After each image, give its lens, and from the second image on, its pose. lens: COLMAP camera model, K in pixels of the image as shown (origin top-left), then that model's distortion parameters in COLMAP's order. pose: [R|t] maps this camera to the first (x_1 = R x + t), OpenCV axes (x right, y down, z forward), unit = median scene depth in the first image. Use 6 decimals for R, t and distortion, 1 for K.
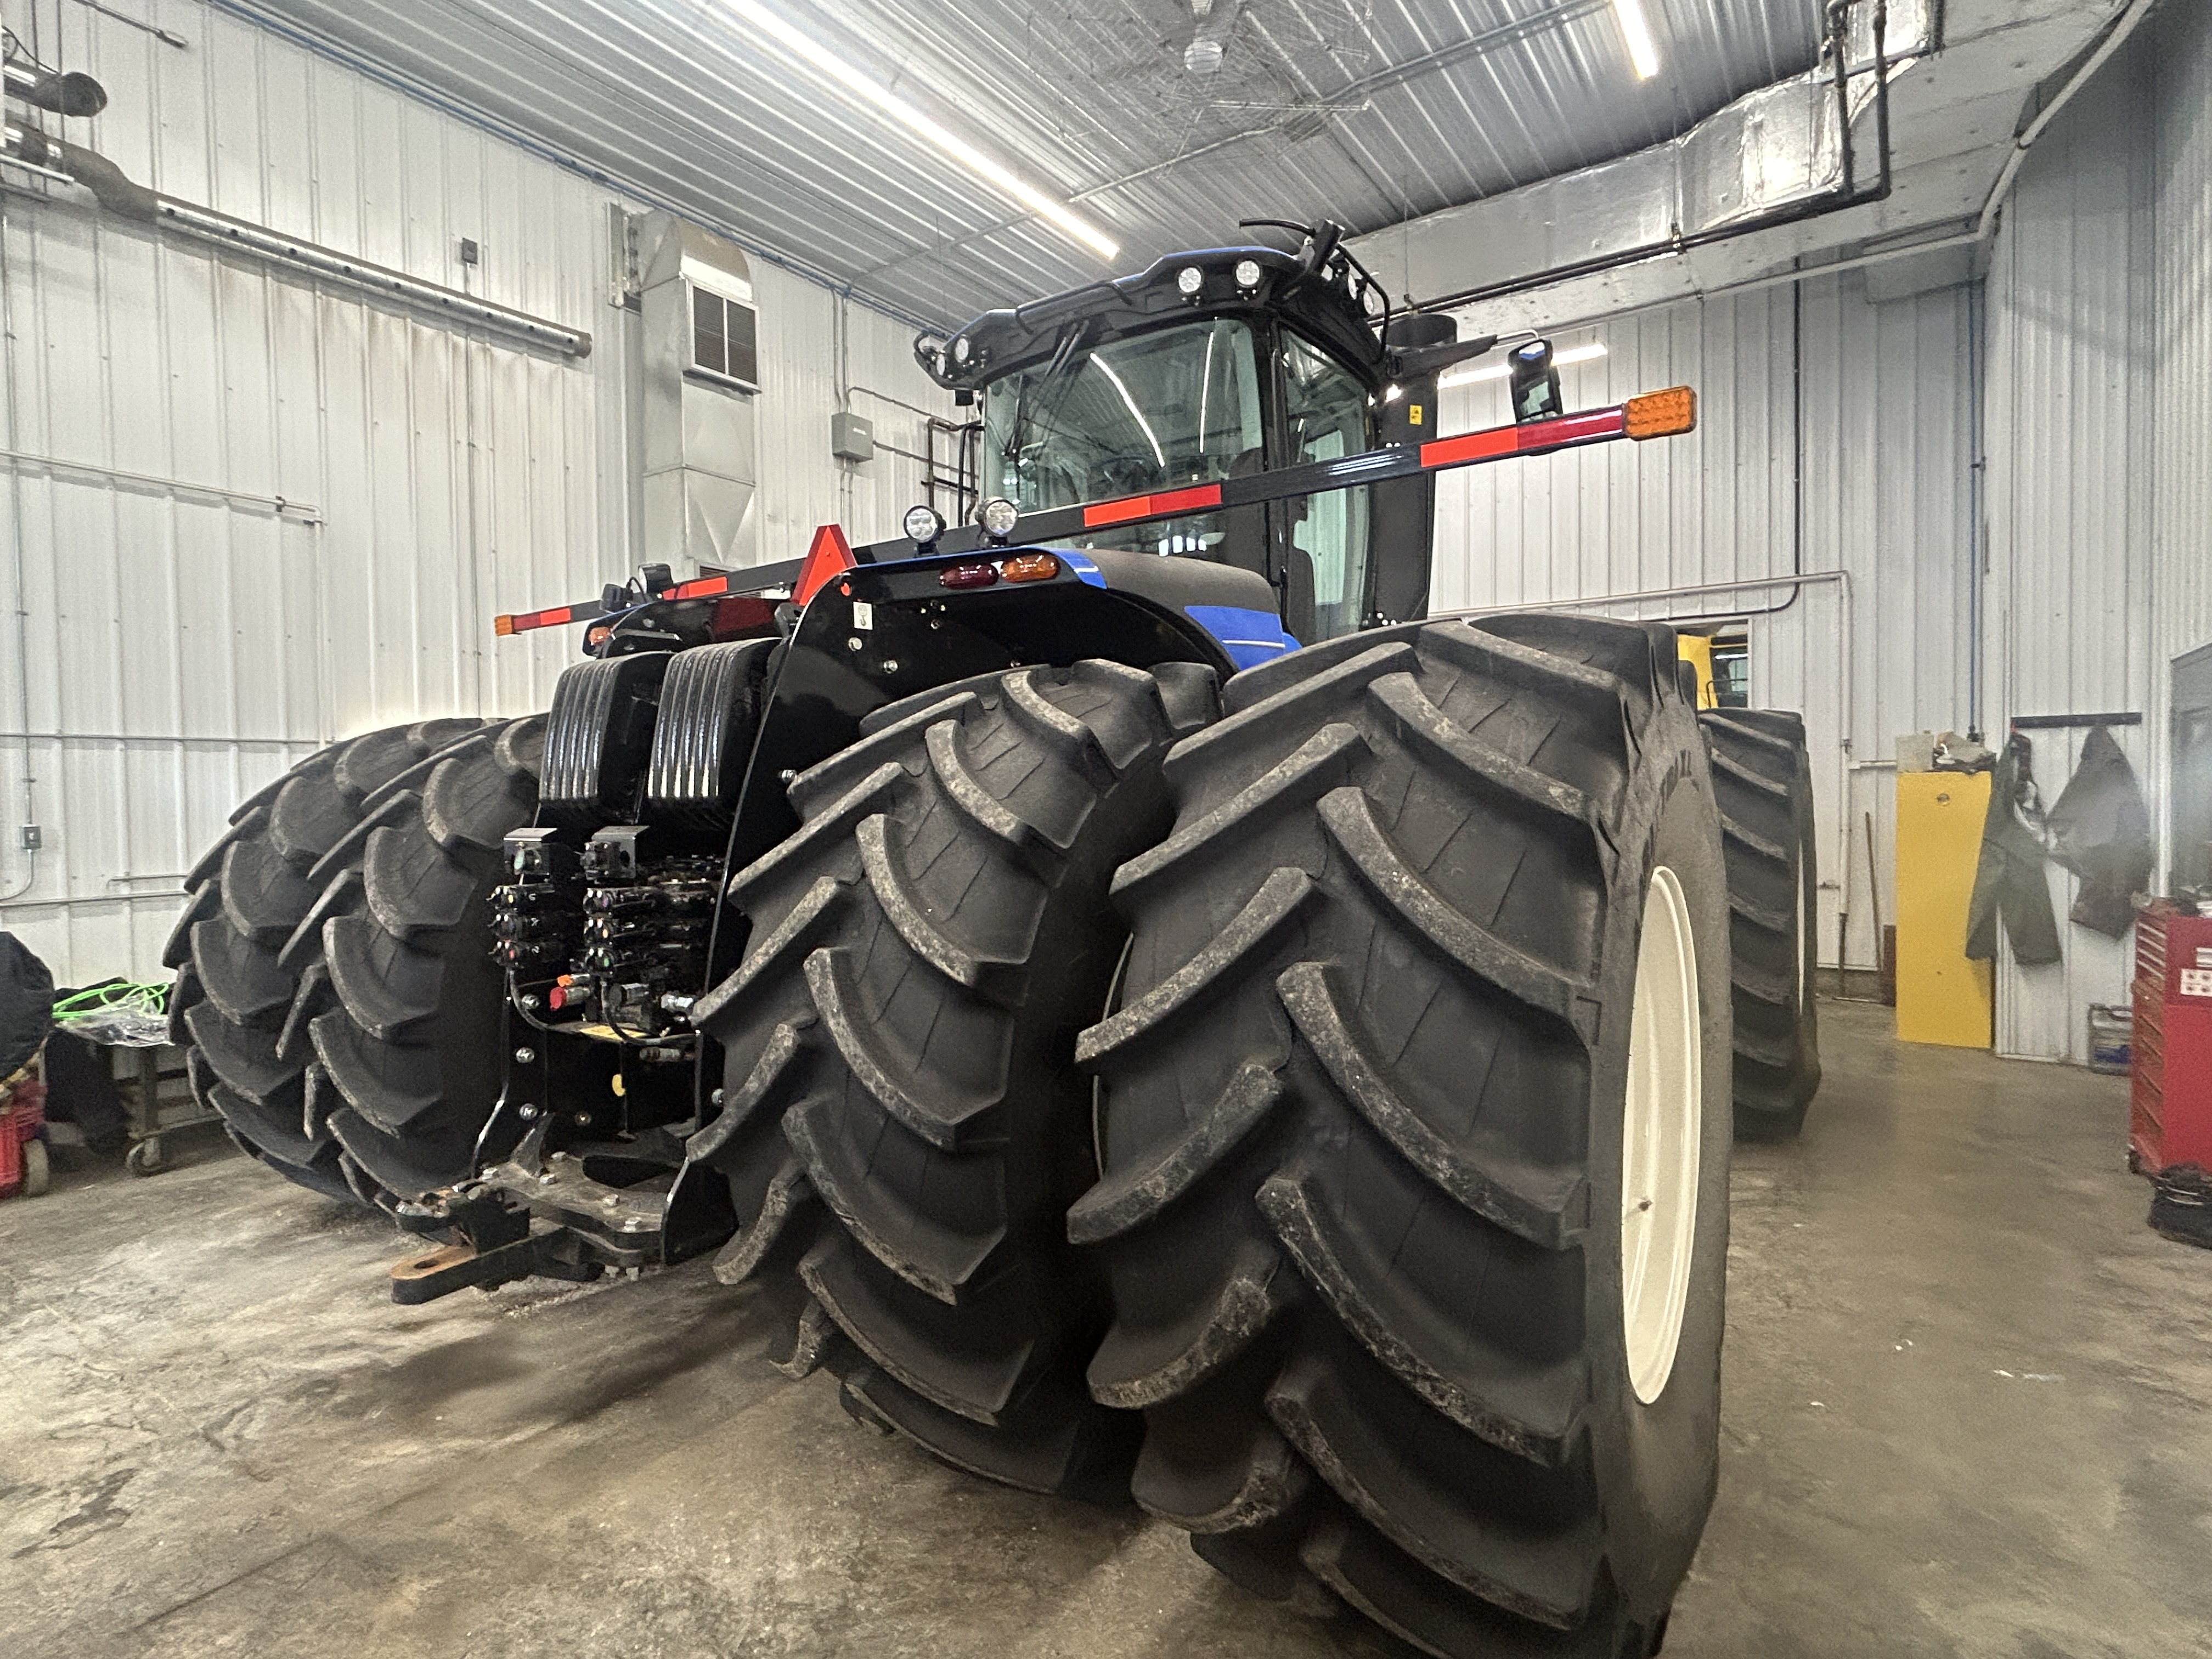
lens RADIAL K [[1143.3, 0, 1107.1], [0, 1143.3, 818.0], [0, 0, 1]] dist [-0.005177, 0.011193]
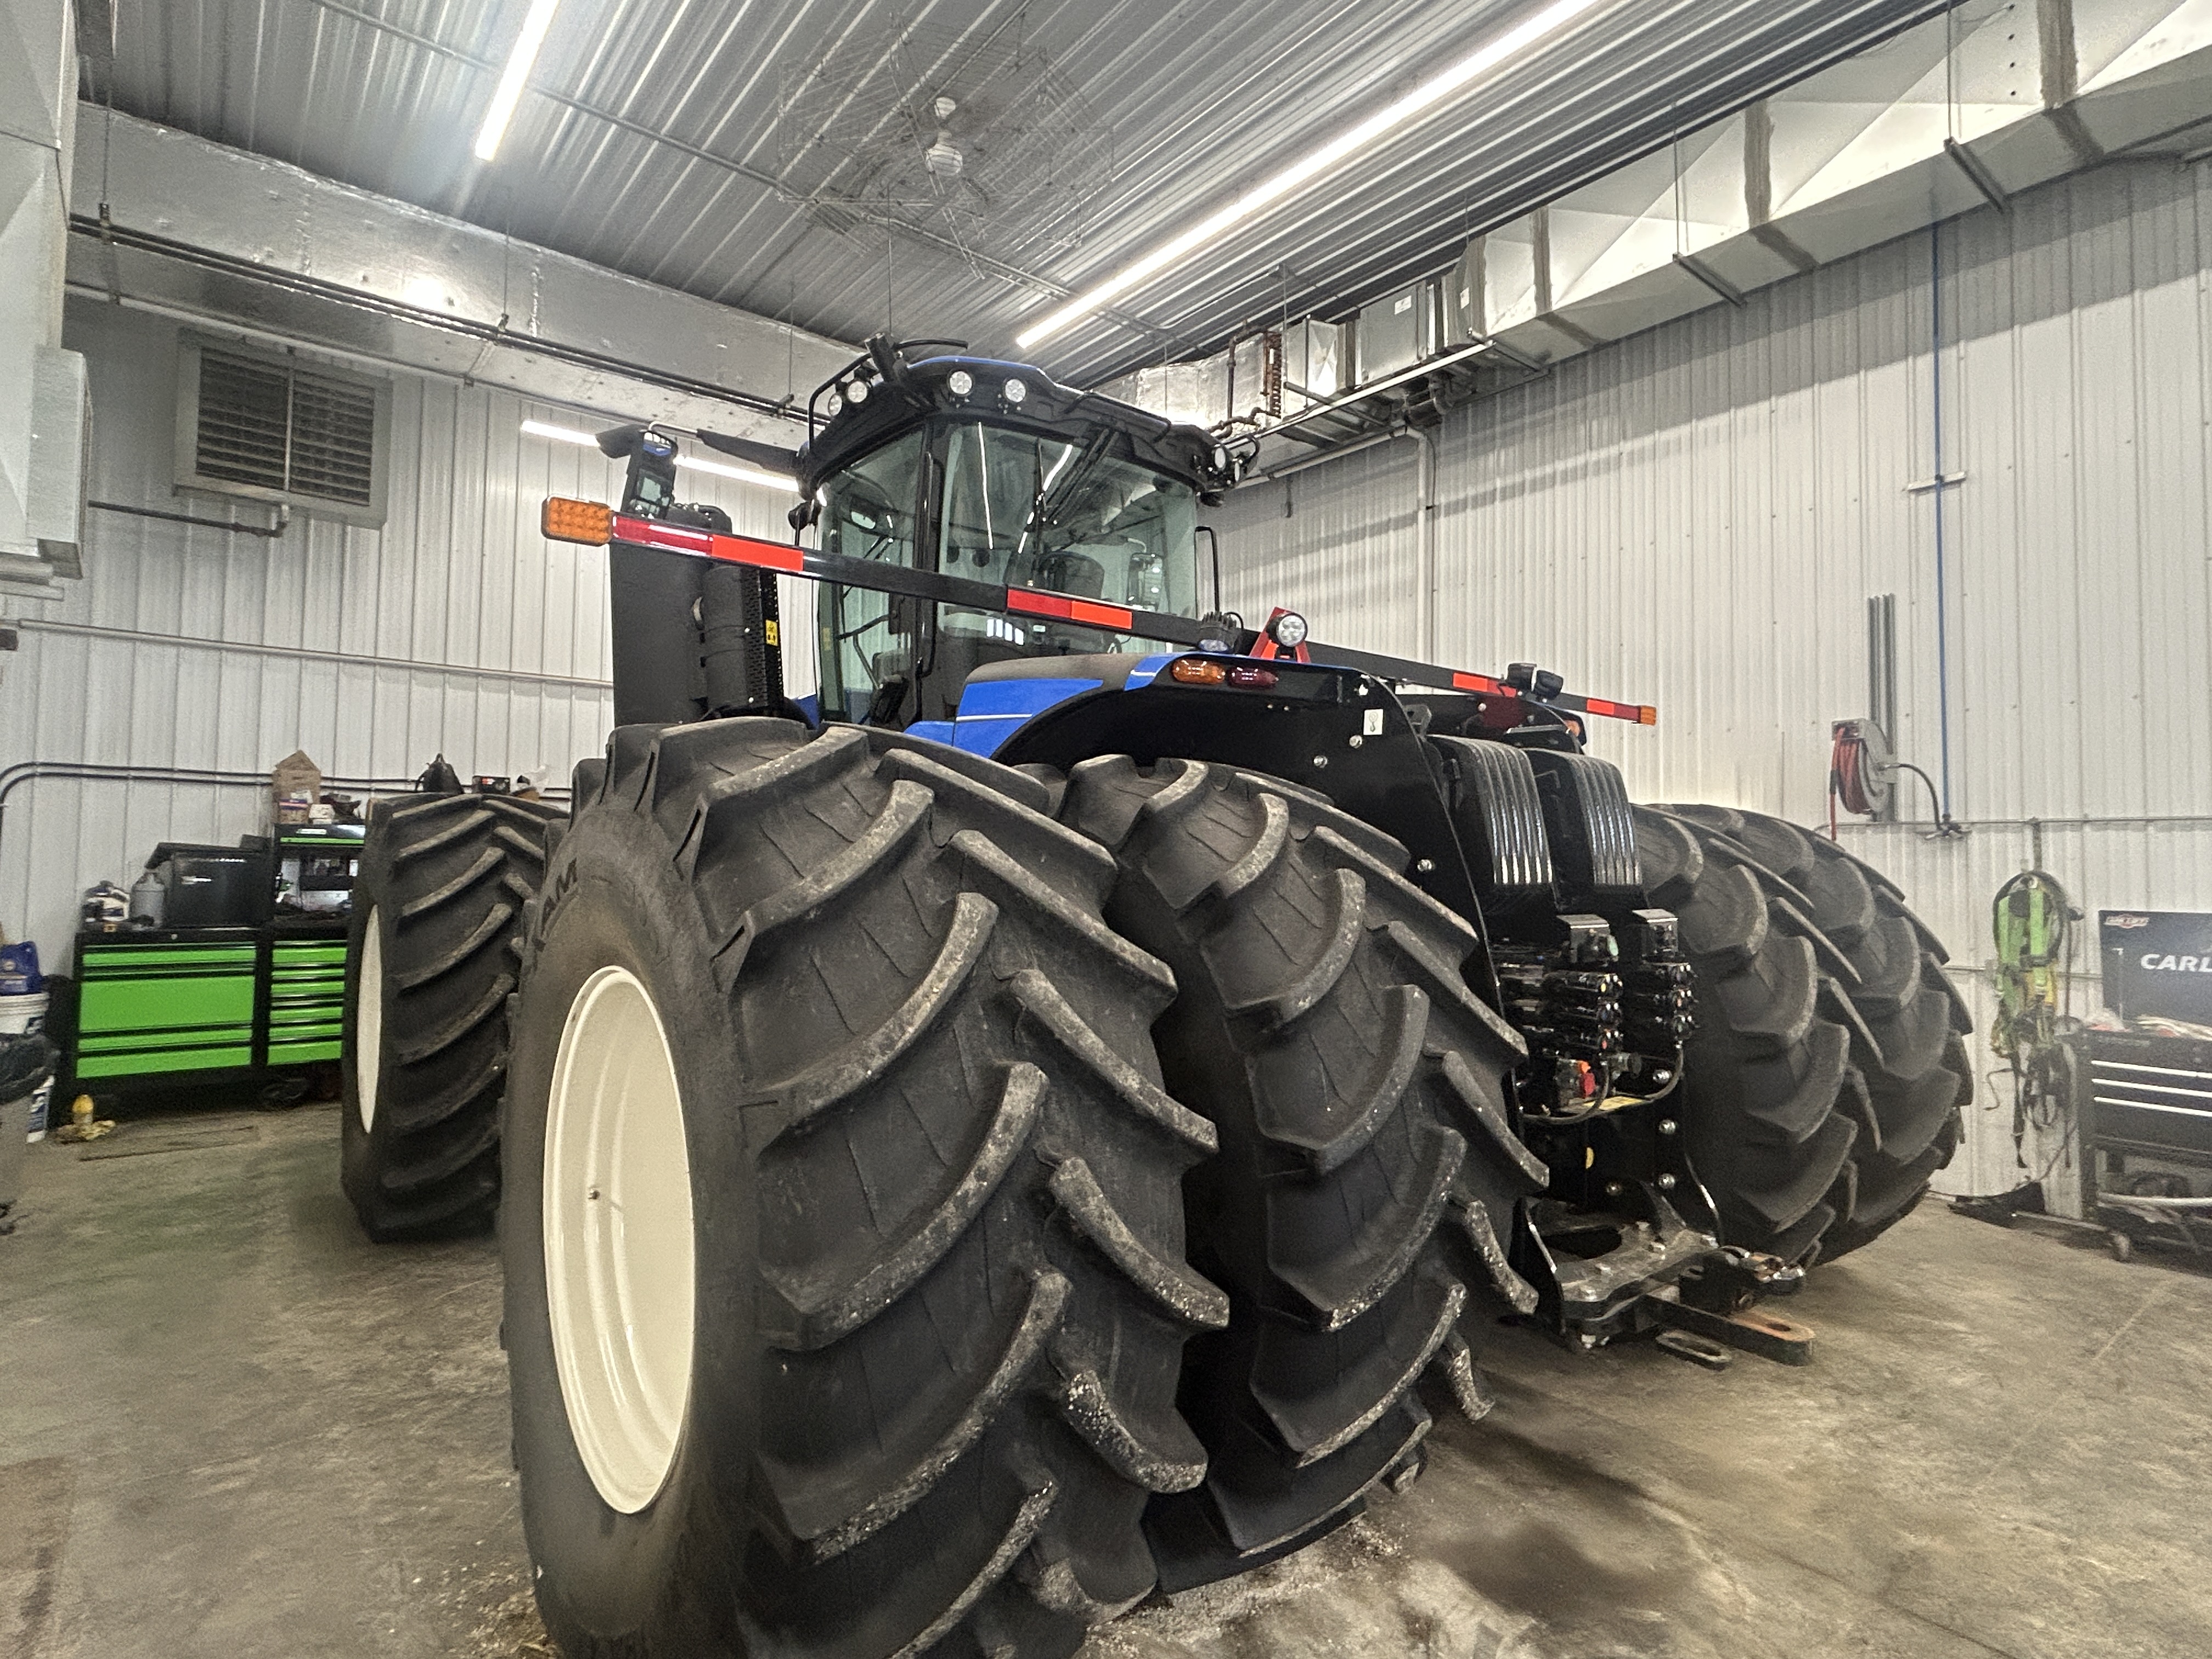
lens RADIAL K [[1143.3, 0, 1107.1], [0, 1143.3, 818.0], [0, 0, 1]] dist [-0.005177, 0.011193]
pose [[0.289857, 0.057549, 0.955338, -1.600638], [0.011825, 0.997899, -0.063701, -0.015046], [-0.956997, 0.029761, 0.288567, 1.127833]]
